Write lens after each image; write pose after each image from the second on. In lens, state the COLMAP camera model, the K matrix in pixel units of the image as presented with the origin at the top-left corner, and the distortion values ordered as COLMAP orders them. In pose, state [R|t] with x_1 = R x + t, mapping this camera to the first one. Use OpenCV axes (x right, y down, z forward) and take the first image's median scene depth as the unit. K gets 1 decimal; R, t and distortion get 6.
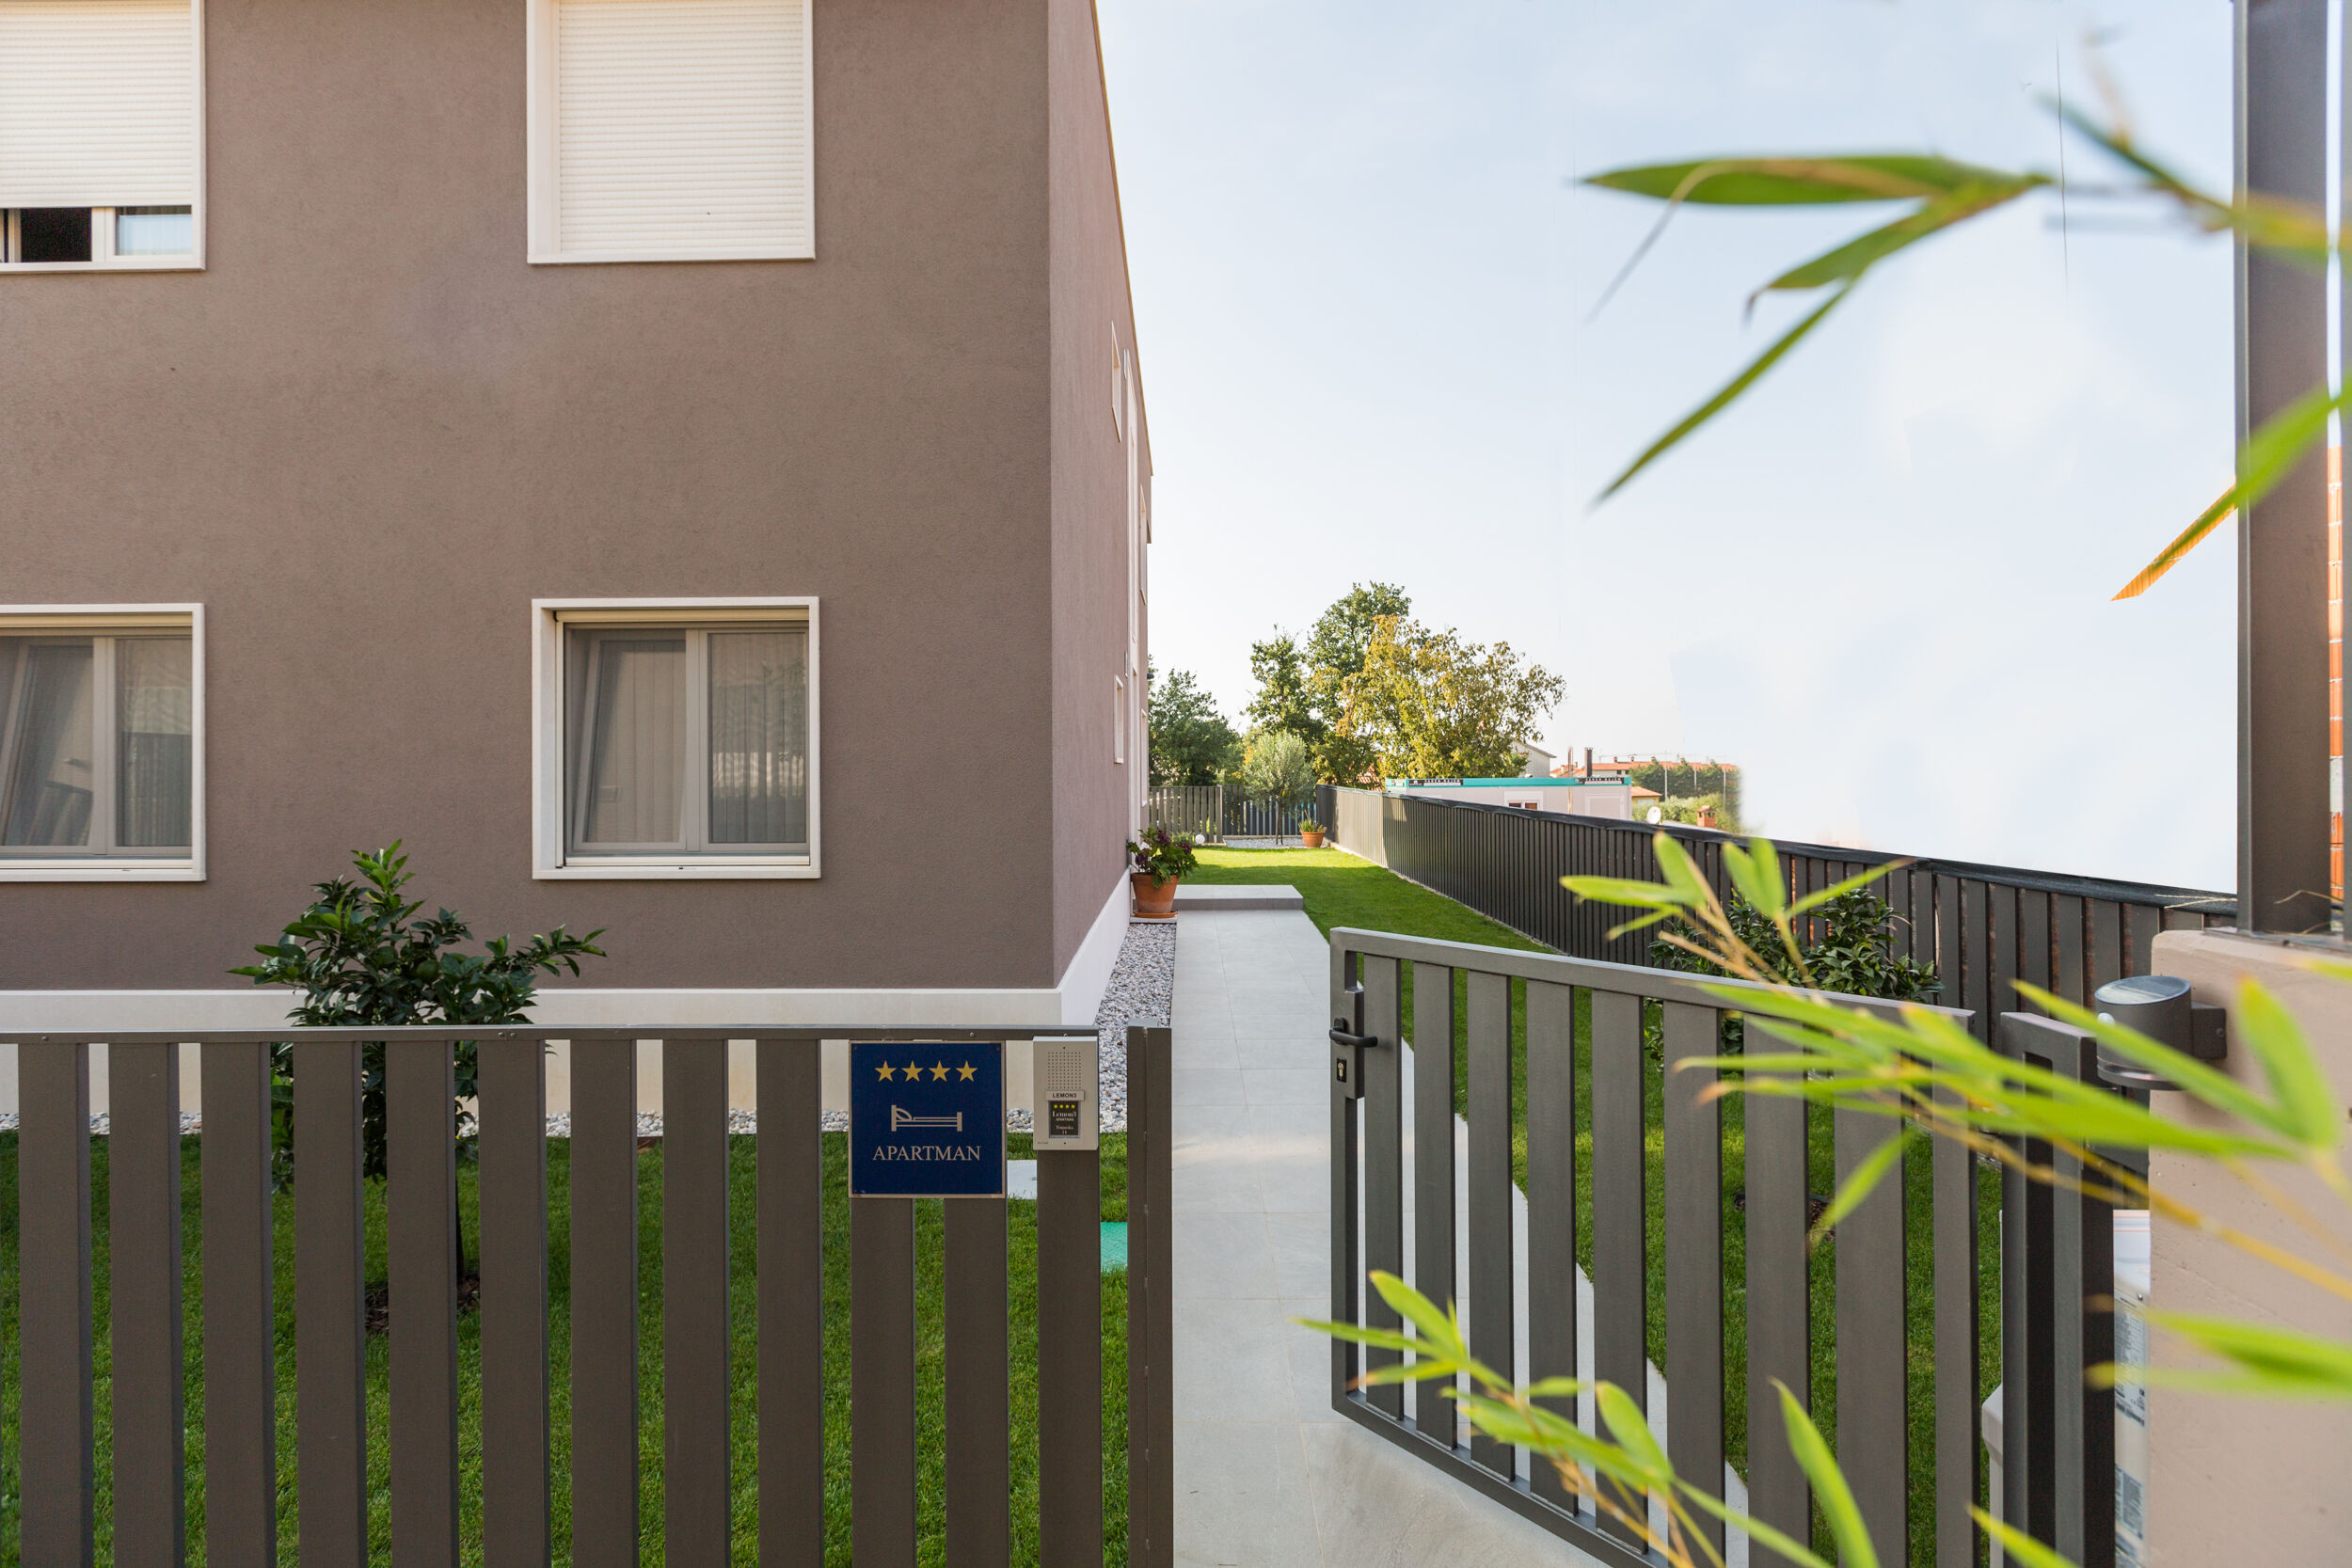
lens RADIAL K [[1045.9, 0, 1170.3], [0, 1045.9, 774.2], [0, 0, 1]] dist [-0.002463, 0.001448]
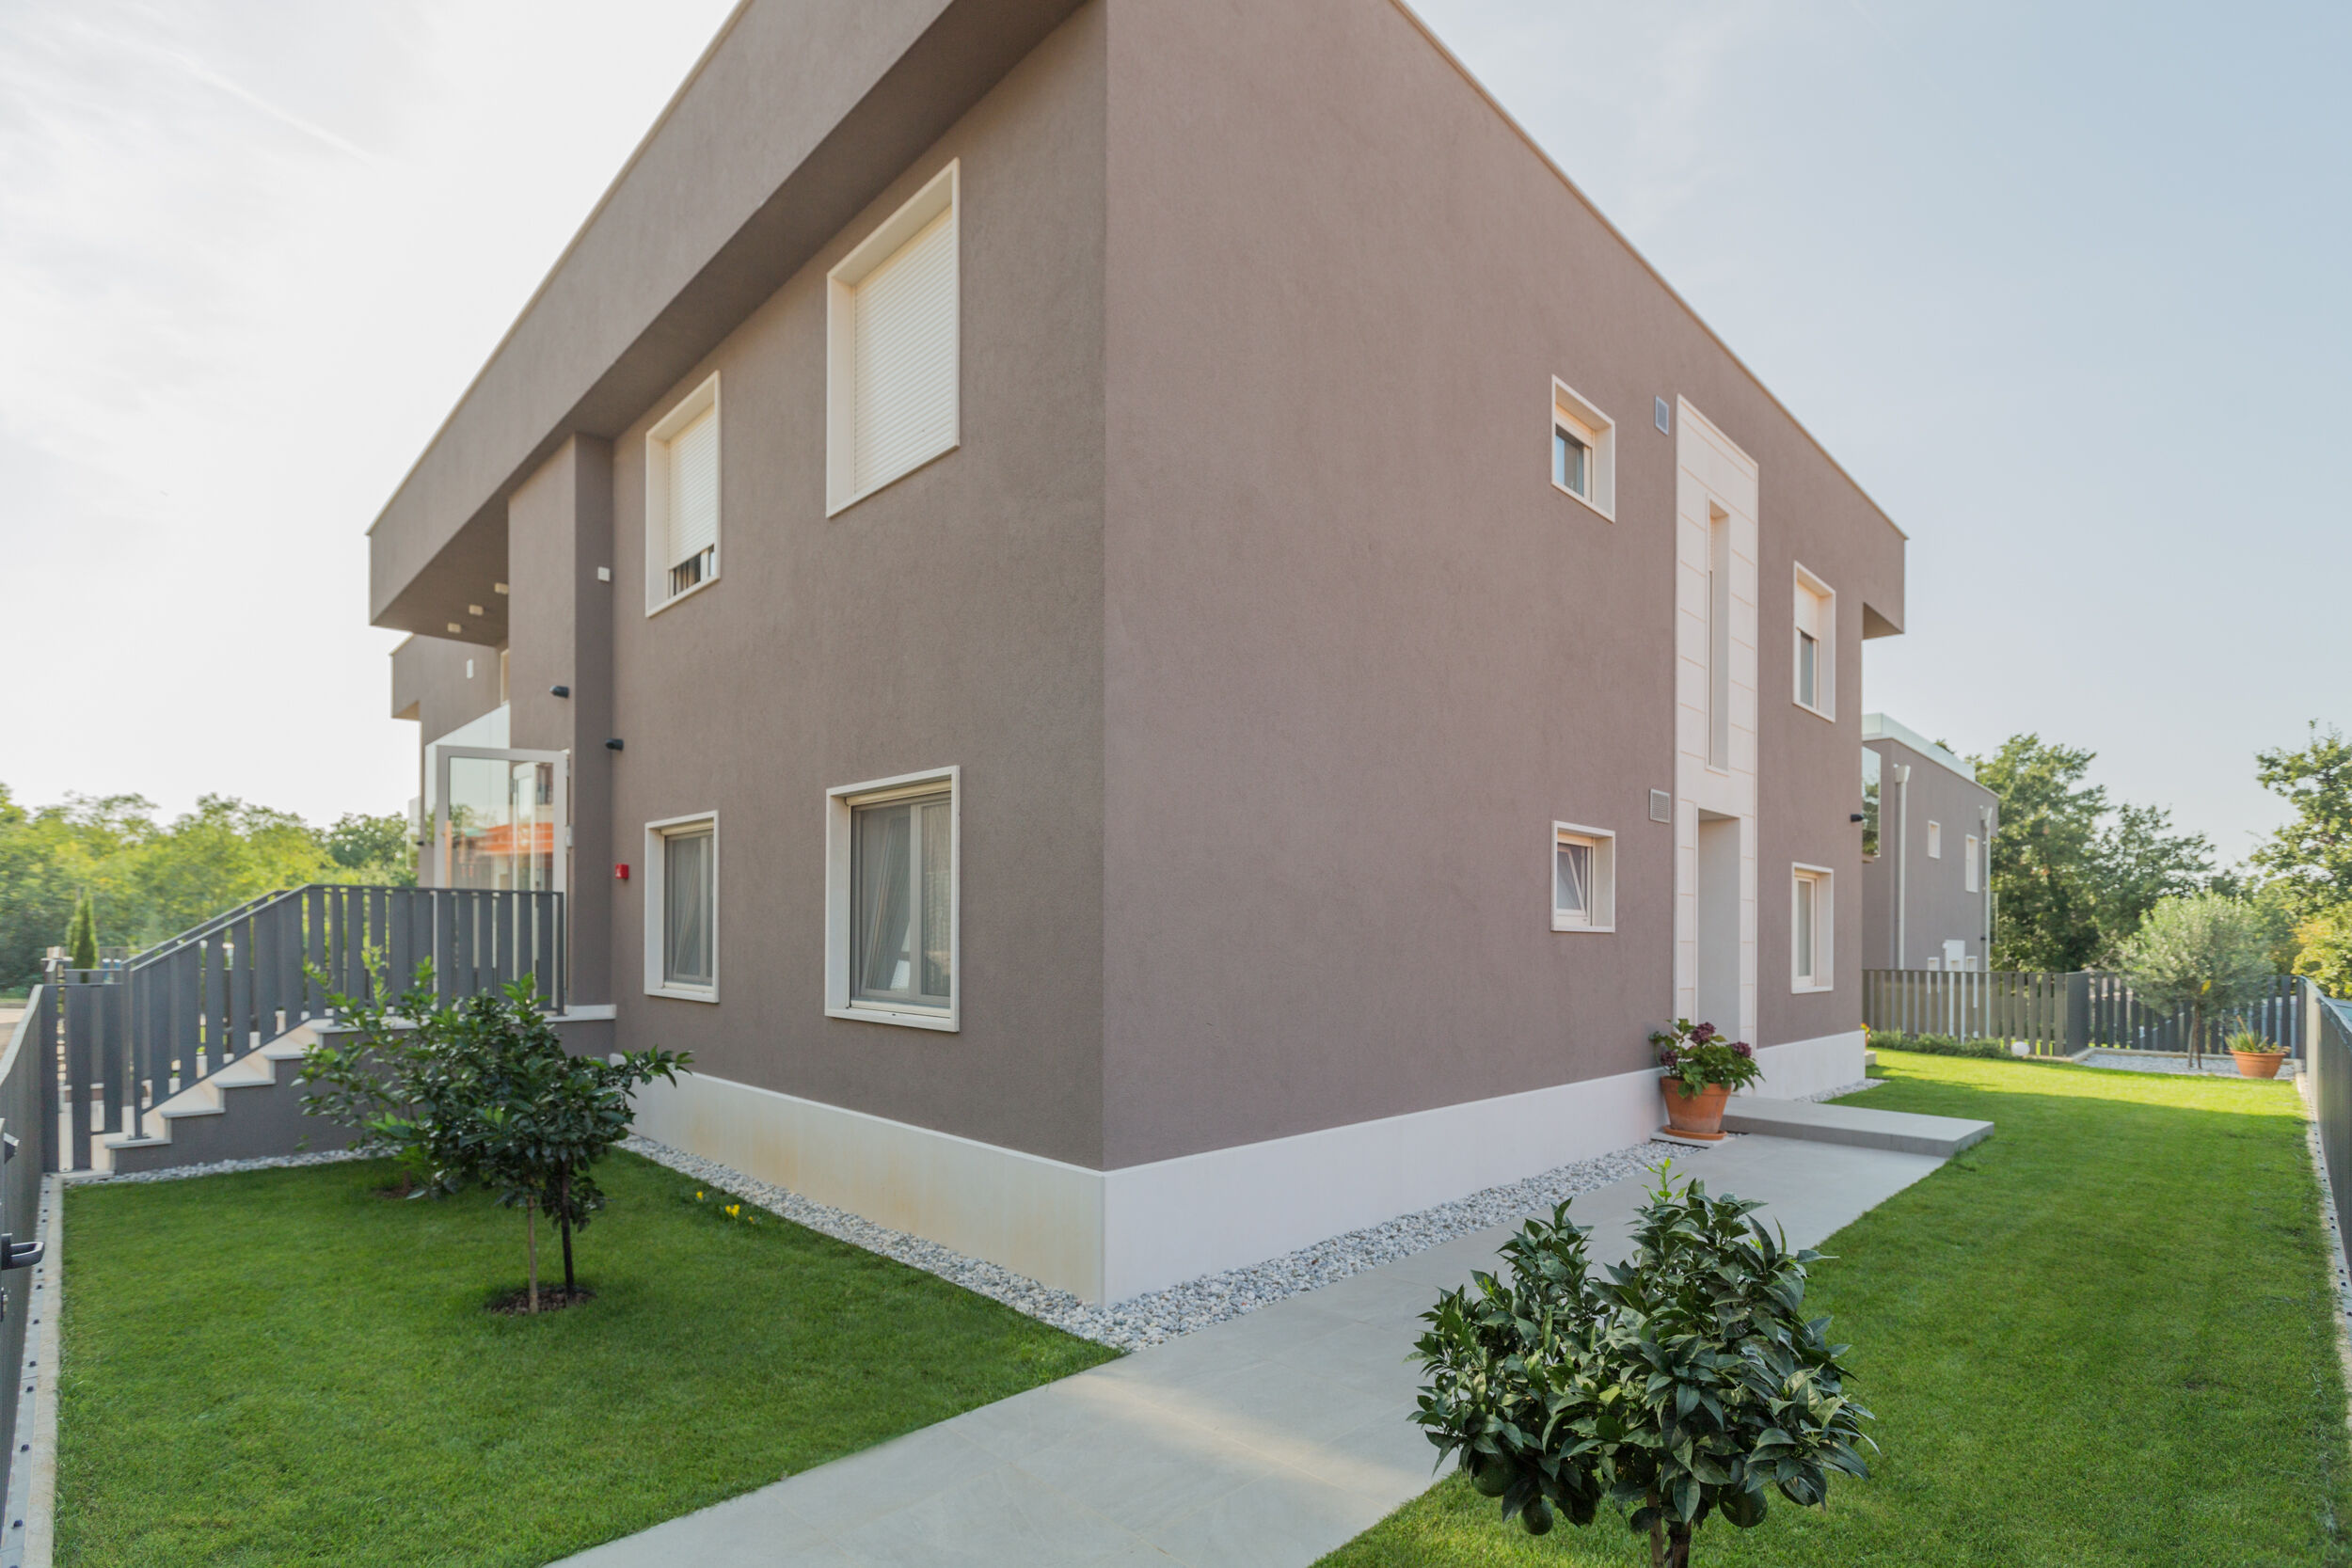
lens RADIAL K [[1101.0, 0, 1172.7], [0, 1101.0, 932.5], [0, 0, 1]] dist [0.012651, -0.000262]
pose [[0.716686, 0.012034, -0.697292, 0.371844], [-0.020270, 0.999788, -0.003579, -0.000871], [0.697101, 0.016699, 0.716779, 0.222455]]
